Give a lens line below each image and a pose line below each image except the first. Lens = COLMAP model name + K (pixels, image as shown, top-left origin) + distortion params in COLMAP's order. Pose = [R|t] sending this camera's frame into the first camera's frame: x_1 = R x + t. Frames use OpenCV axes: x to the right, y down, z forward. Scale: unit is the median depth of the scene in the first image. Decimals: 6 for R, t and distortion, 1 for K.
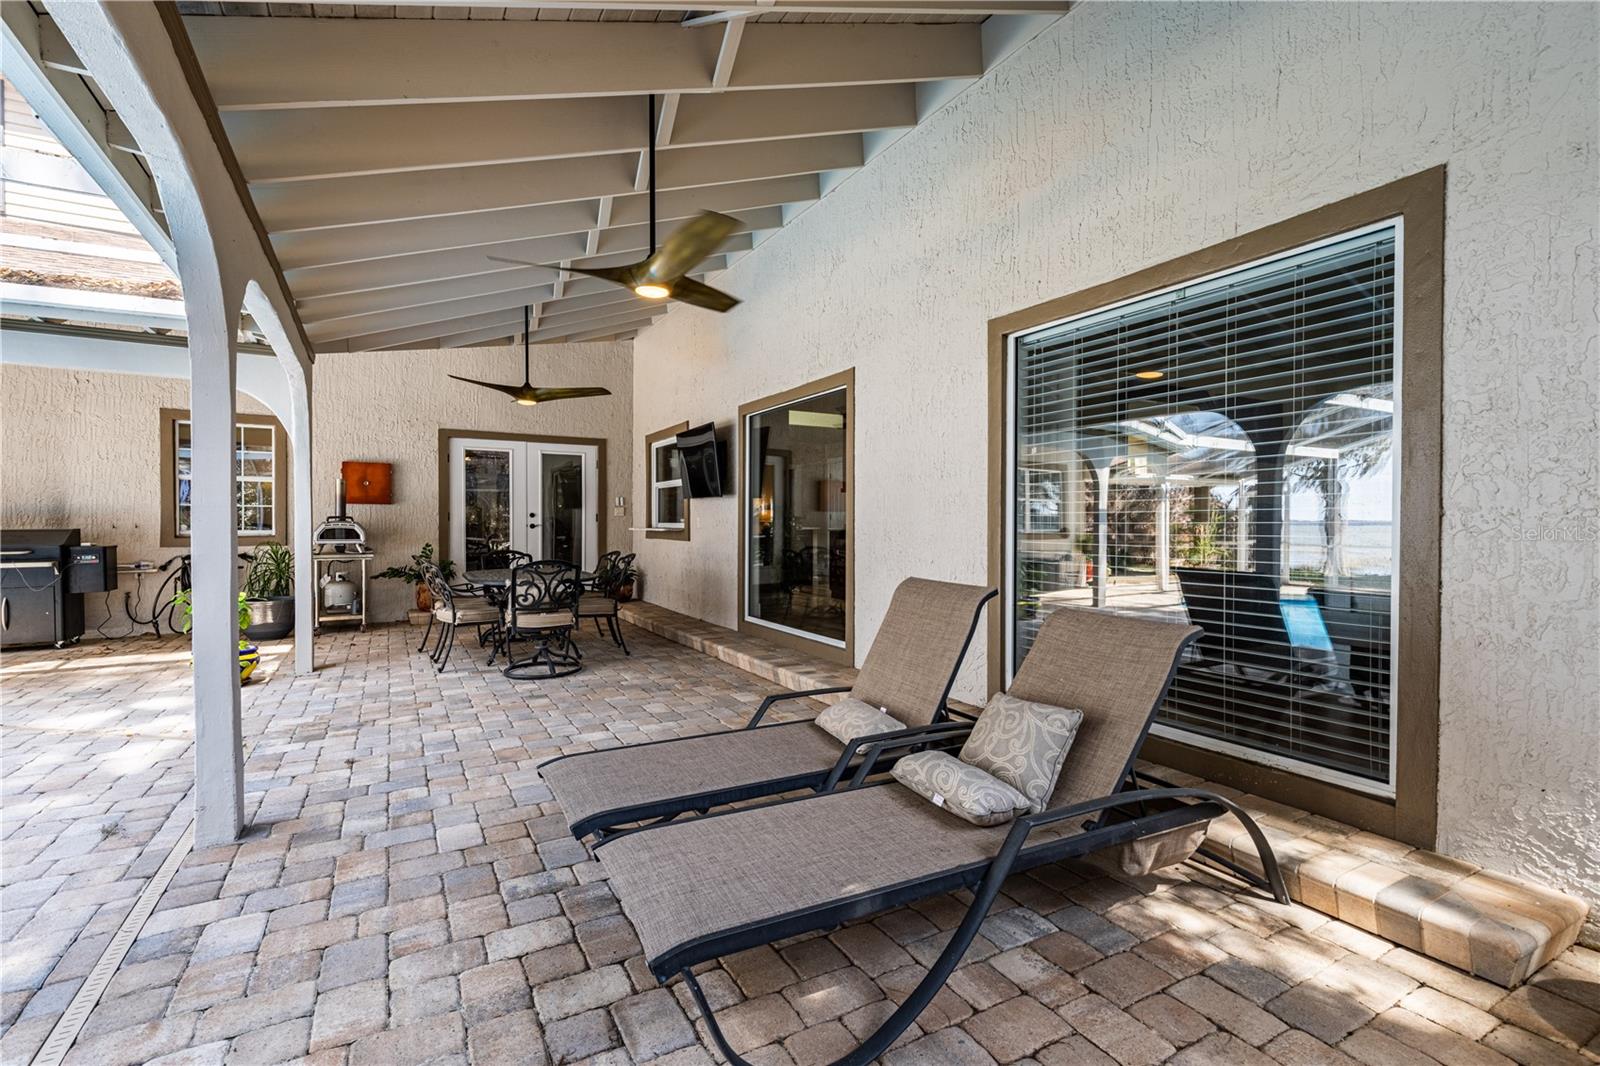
lens RADIAL K [[722.3, 0, 785.2], [0, 722.3, 529.1], [0, 0, 1]] dist [0.004450, 0.000540]
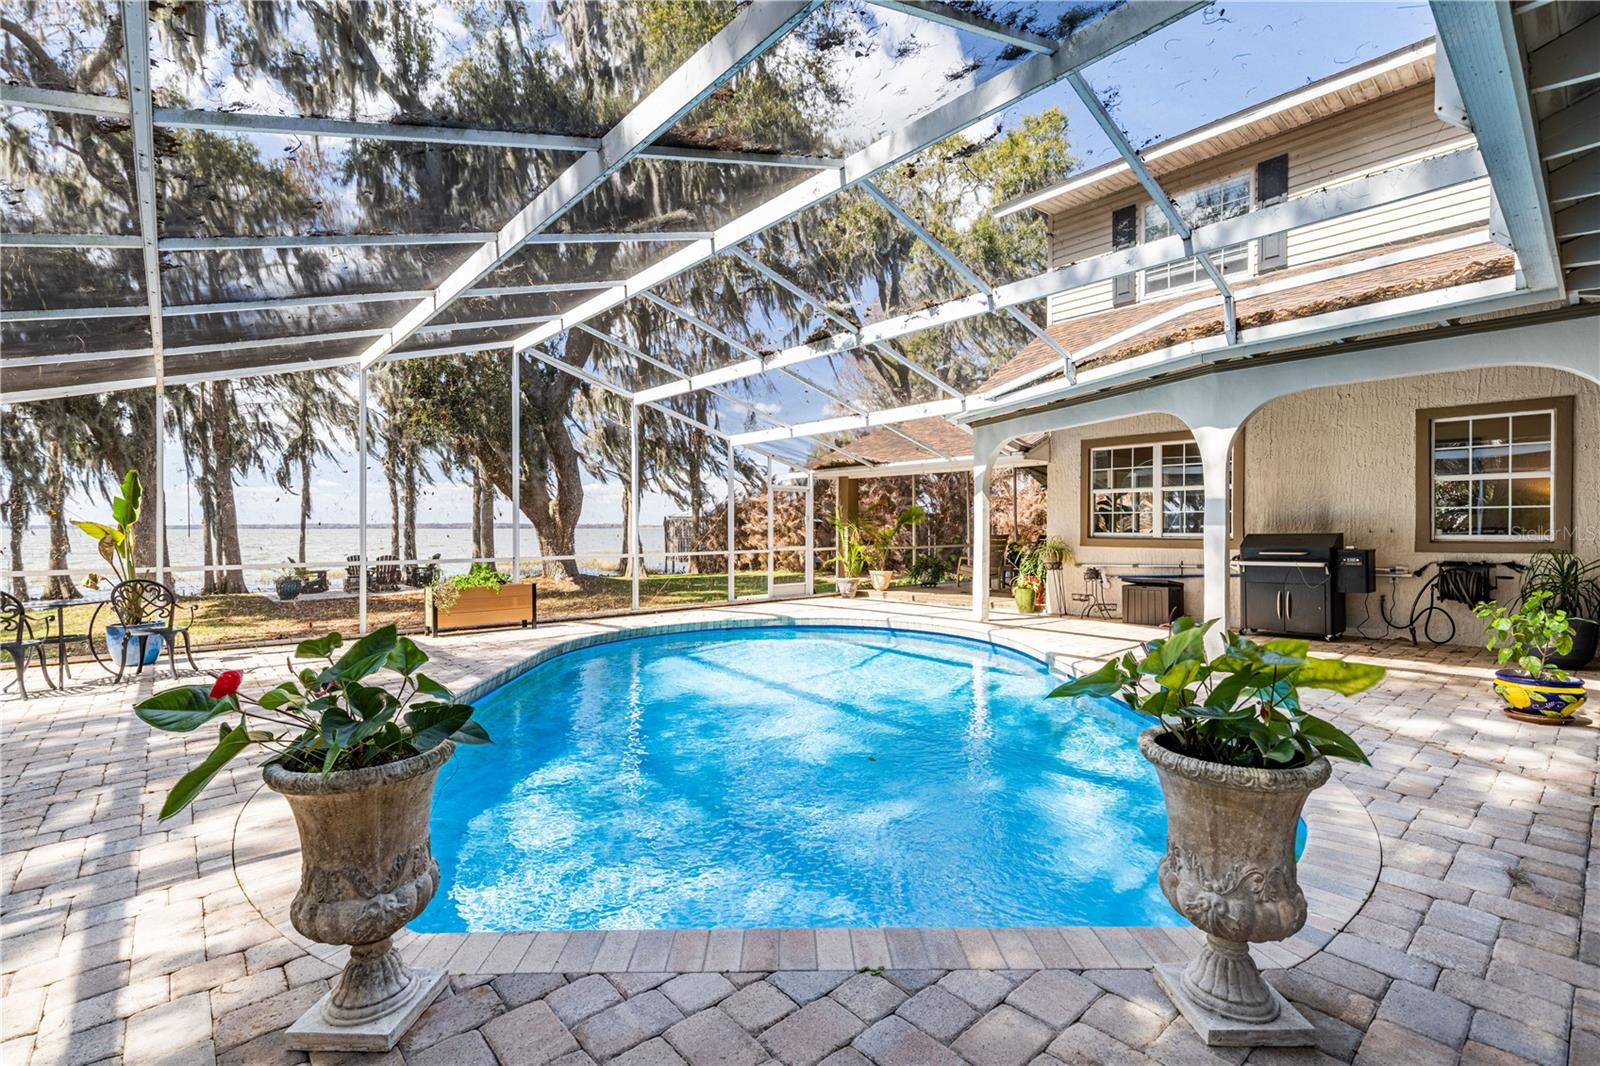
lens RADIAL K [[712.3, 0, 804.4], [0, 712.3, 534.2], [0, 0, 1]] dist [0.003545, -0.000600]
pose [[0.215879, 0.004486, -0.976410, -0.103619], [-0.003233, 0.999987, 0.003879, -0.000125], [0.976415, 0.002319, 0.215891, -0.012044]]
